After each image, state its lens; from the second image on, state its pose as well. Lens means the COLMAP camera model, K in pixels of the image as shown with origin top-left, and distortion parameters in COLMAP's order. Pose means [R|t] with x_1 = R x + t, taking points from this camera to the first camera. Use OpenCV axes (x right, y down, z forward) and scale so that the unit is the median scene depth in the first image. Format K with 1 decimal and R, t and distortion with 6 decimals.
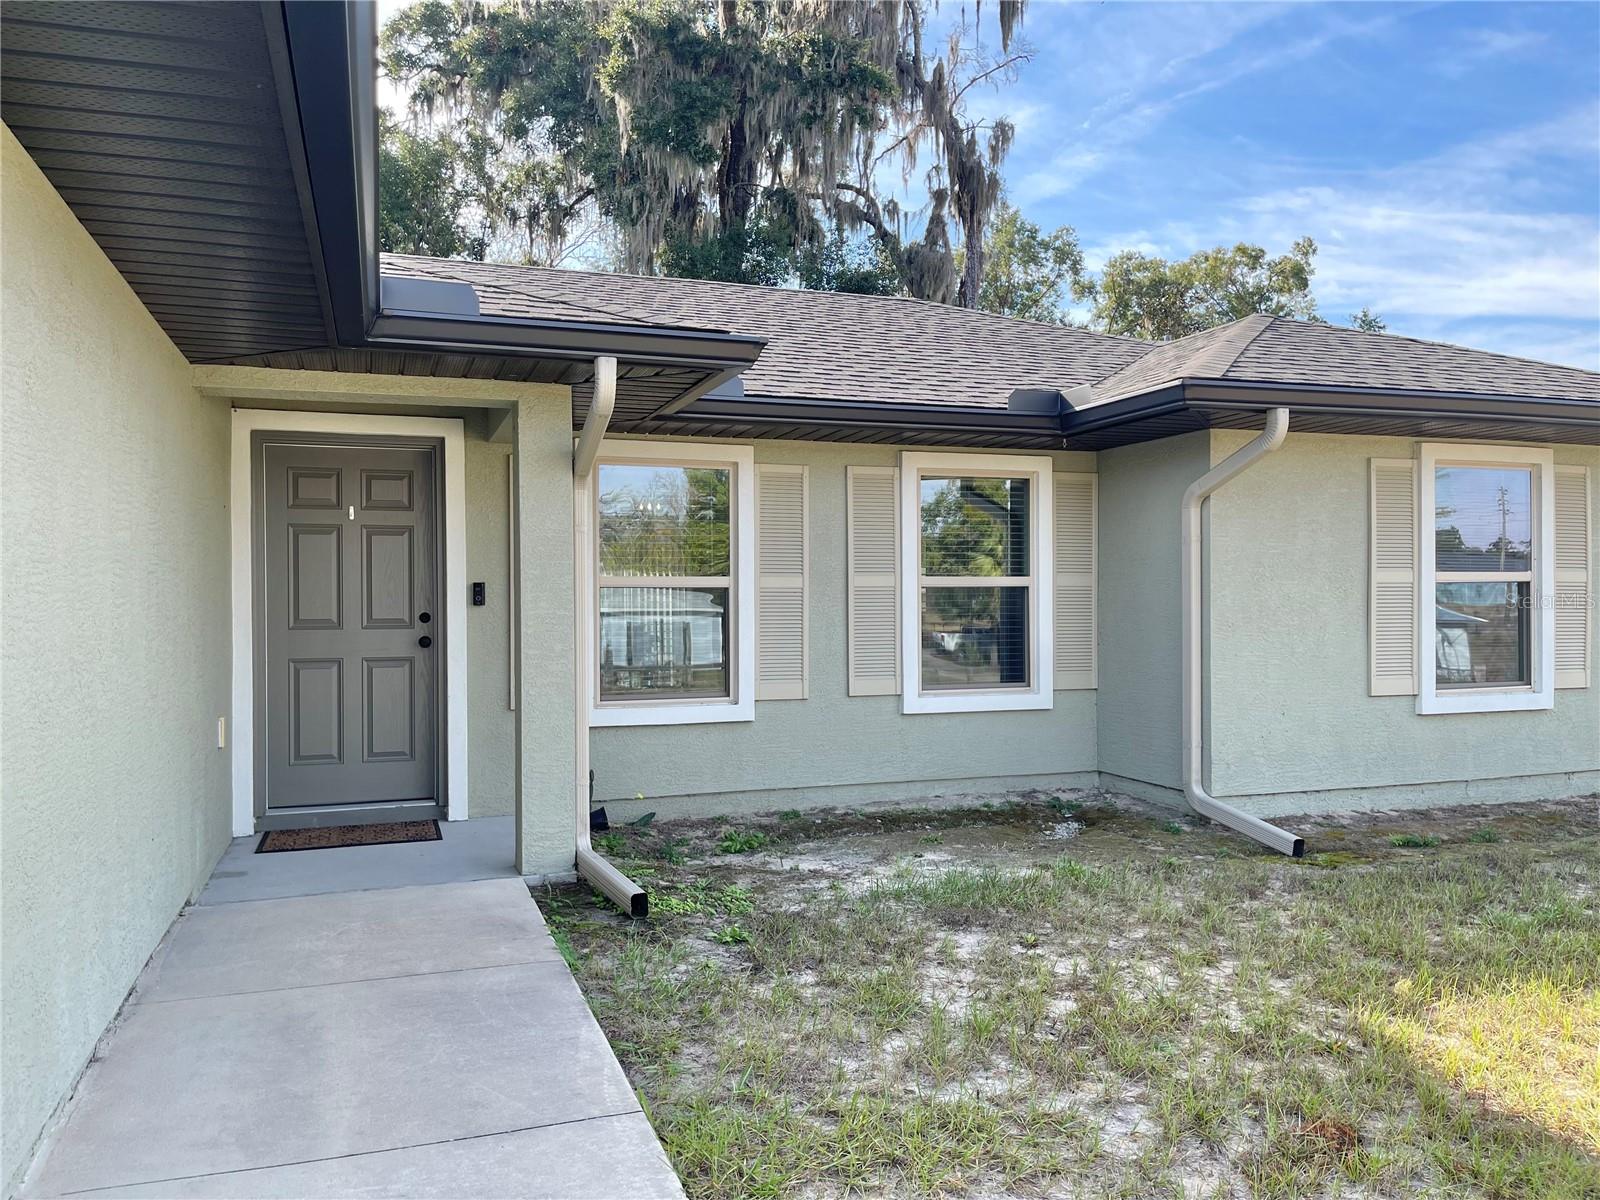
lens RADIAL K [[1177.7, 0, 801.0], [0, 1177.7, 604.7], [0, 0, 1]] dist [0.083174, -0.004317]
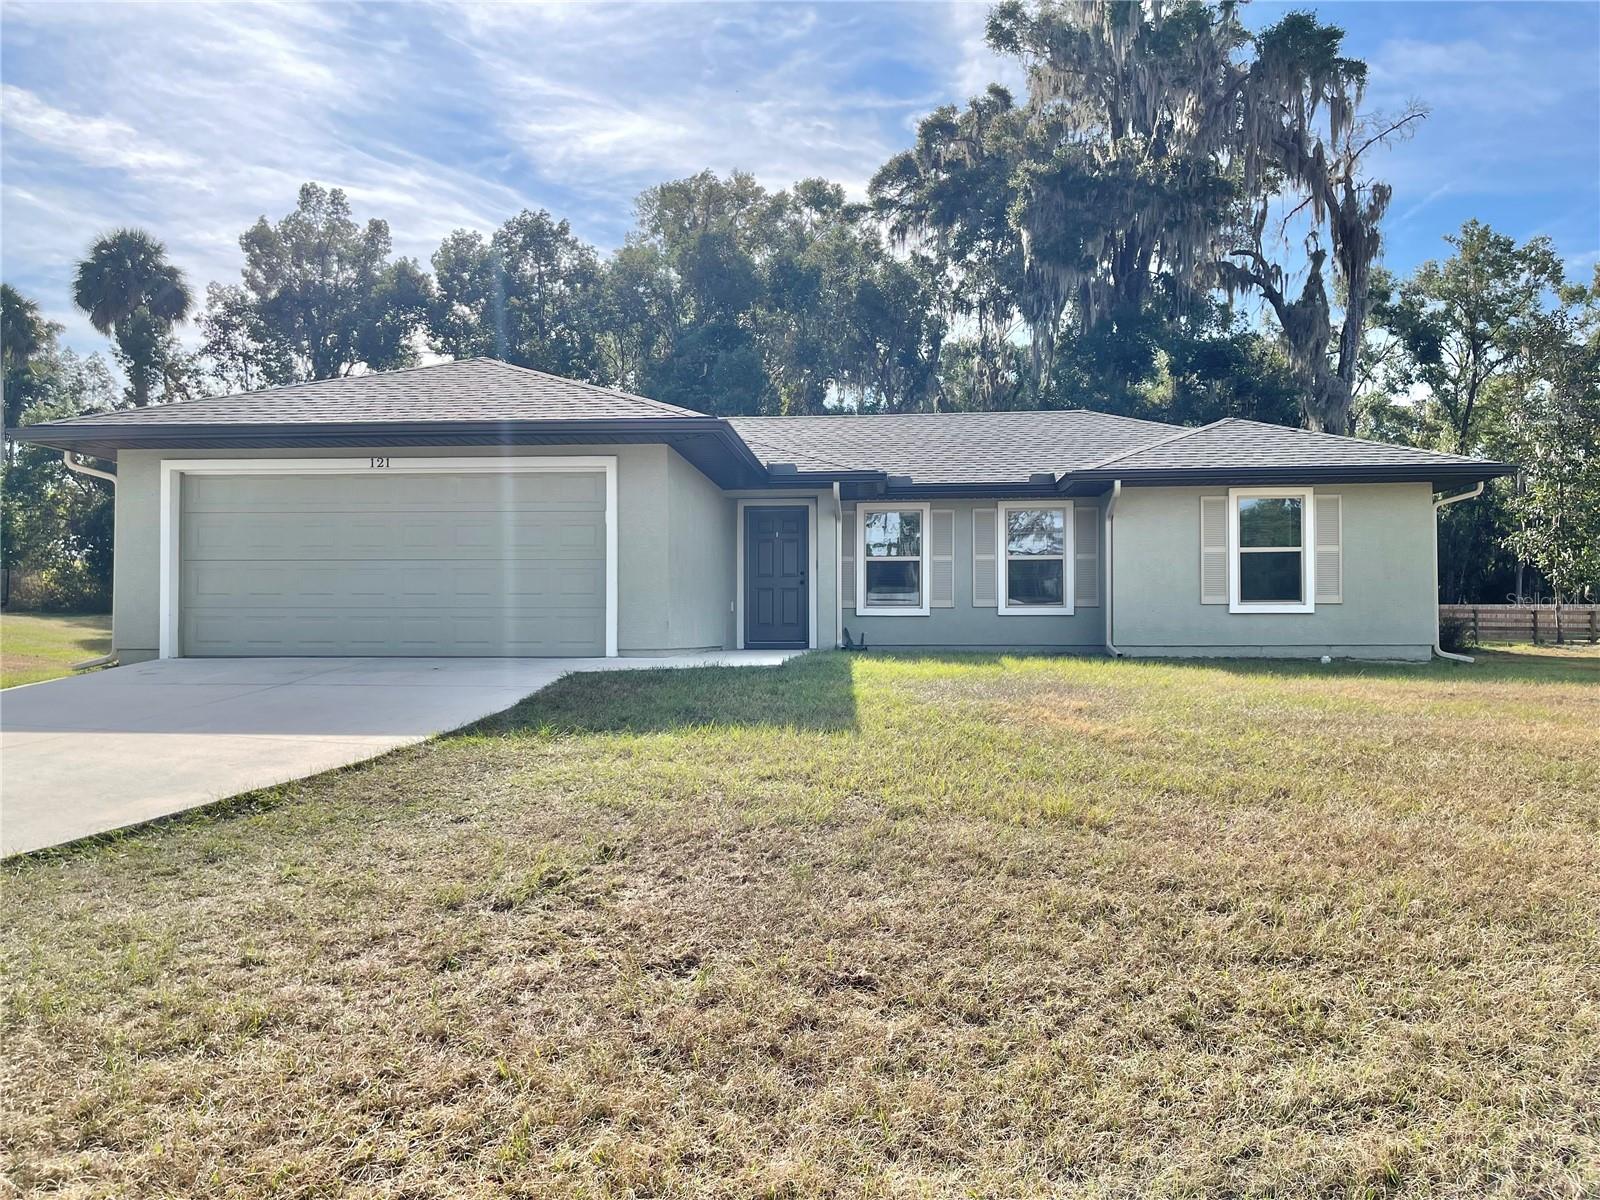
lens RADIAL K [[1177.7, 0, 801.0], [0, 1177.7, 604.7], [0, 0, 1]] dist [0.083174, -0.004317]
pose [[0.914137, -0.006270, -0.405356, 0.153123], [-0.006893, 0.999495, -0.031004, 0.033430], [0.405346, 0.031136, 0.913633, -0.287090]]
